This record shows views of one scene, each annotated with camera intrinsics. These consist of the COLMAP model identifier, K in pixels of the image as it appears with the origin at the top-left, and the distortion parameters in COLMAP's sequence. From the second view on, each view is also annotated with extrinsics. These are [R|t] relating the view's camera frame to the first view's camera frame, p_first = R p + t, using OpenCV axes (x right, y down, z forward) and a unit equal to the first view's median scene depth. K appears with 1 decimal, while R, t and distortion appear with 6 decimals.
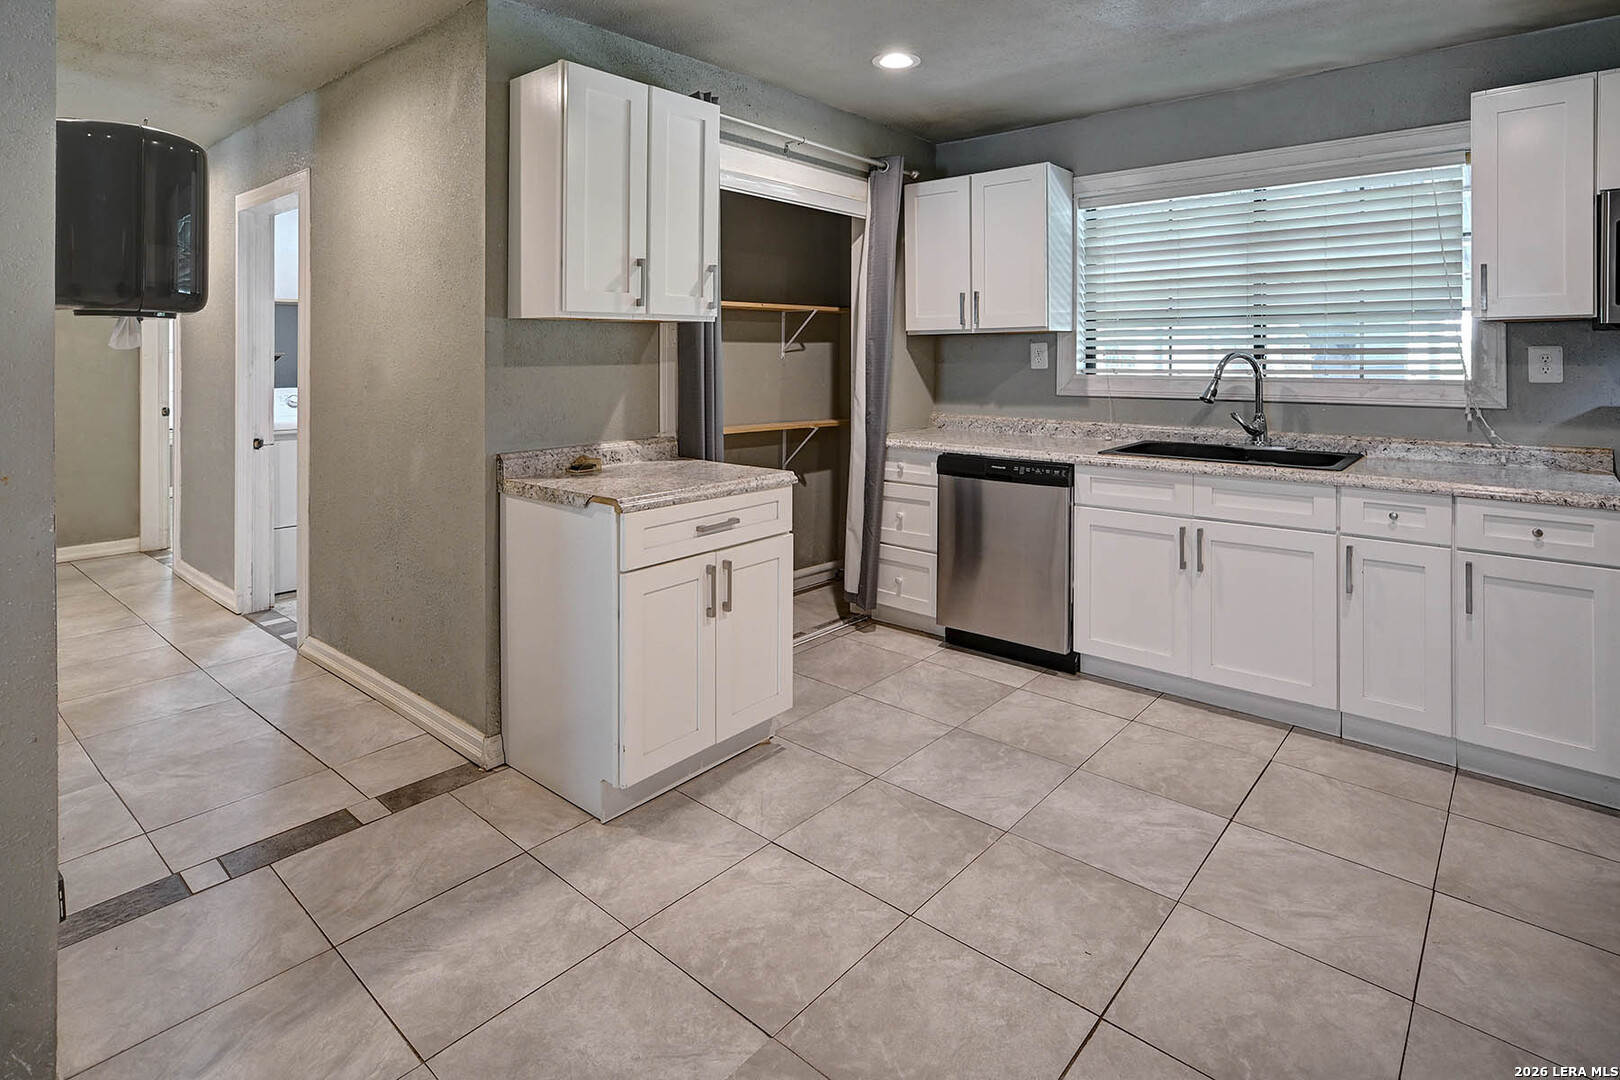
lens RADIAL K [[759.1, 0, 834.4], [0, 759.1, 388.7], [0, 0, 1]] dist [0.007974, 0.000306]
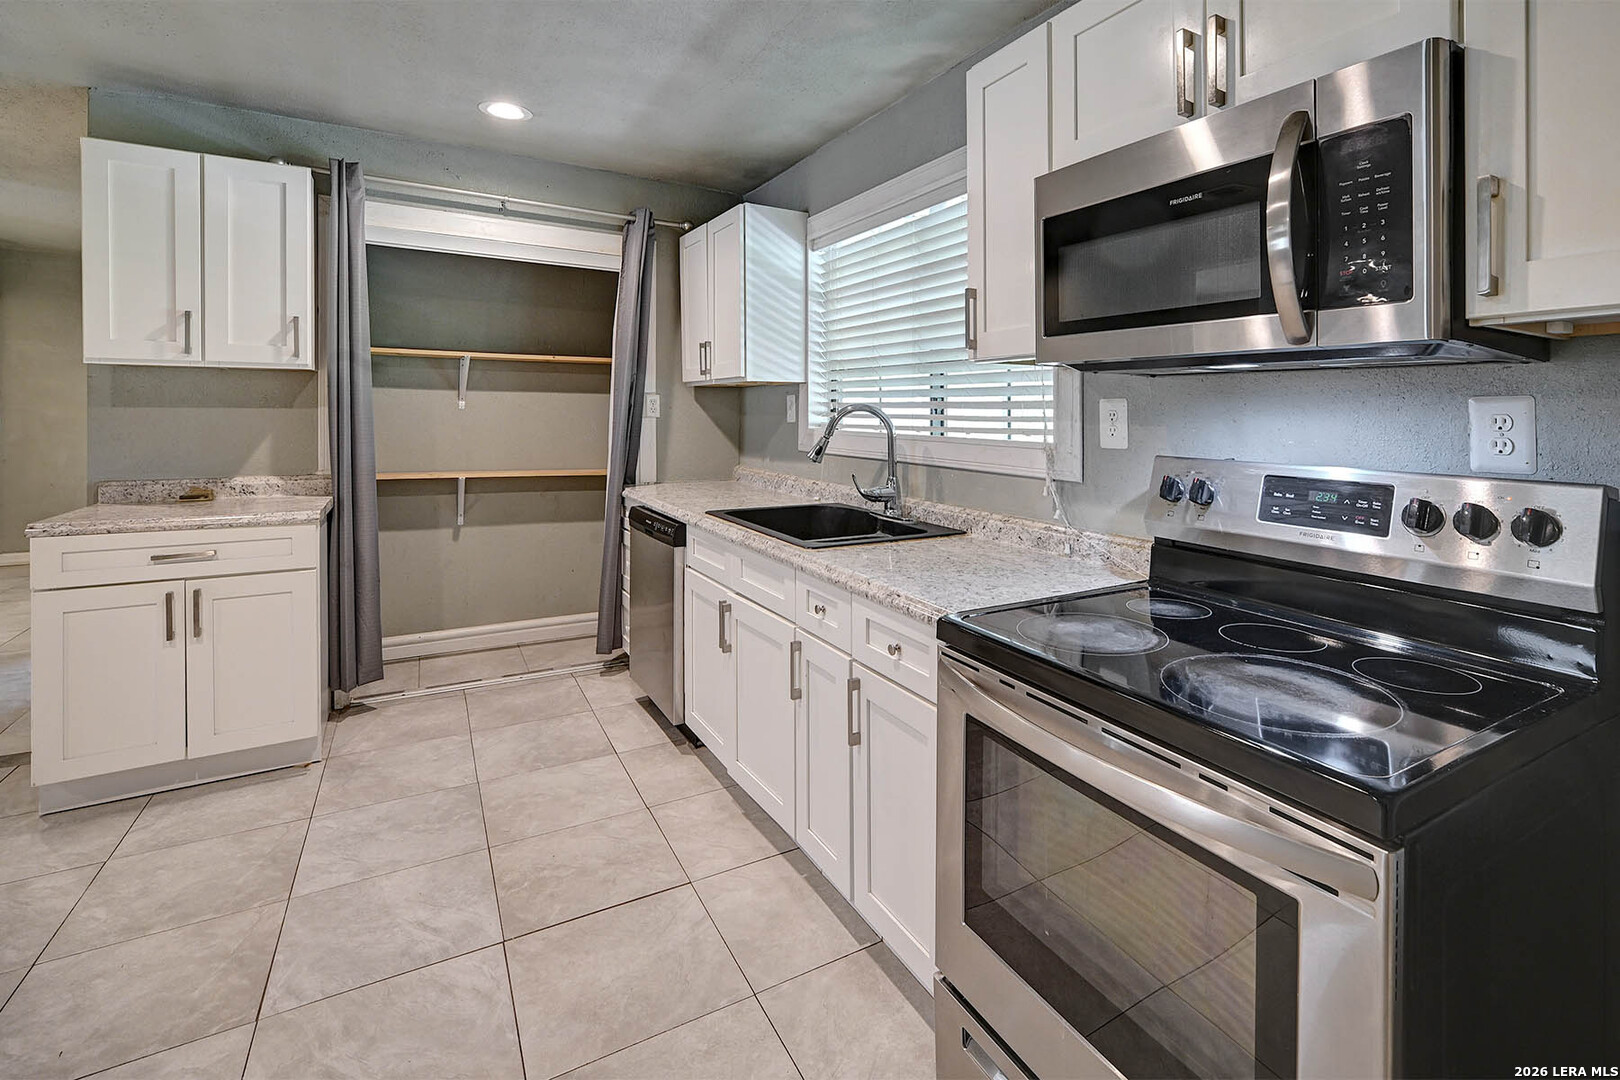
lens RADIAL K [[697.8, 0, 886.3], [0, 697.8, 438.9], [0, 0, 1]] dist [0.000958, 0.003867]
pose [[0.954275, 0.025987, -0.297798, 0.885219], [-0.028233, 0.999596, -0.003242, -0.008457], [0.297593, 0.011501, 0.954623, 0.282521]]
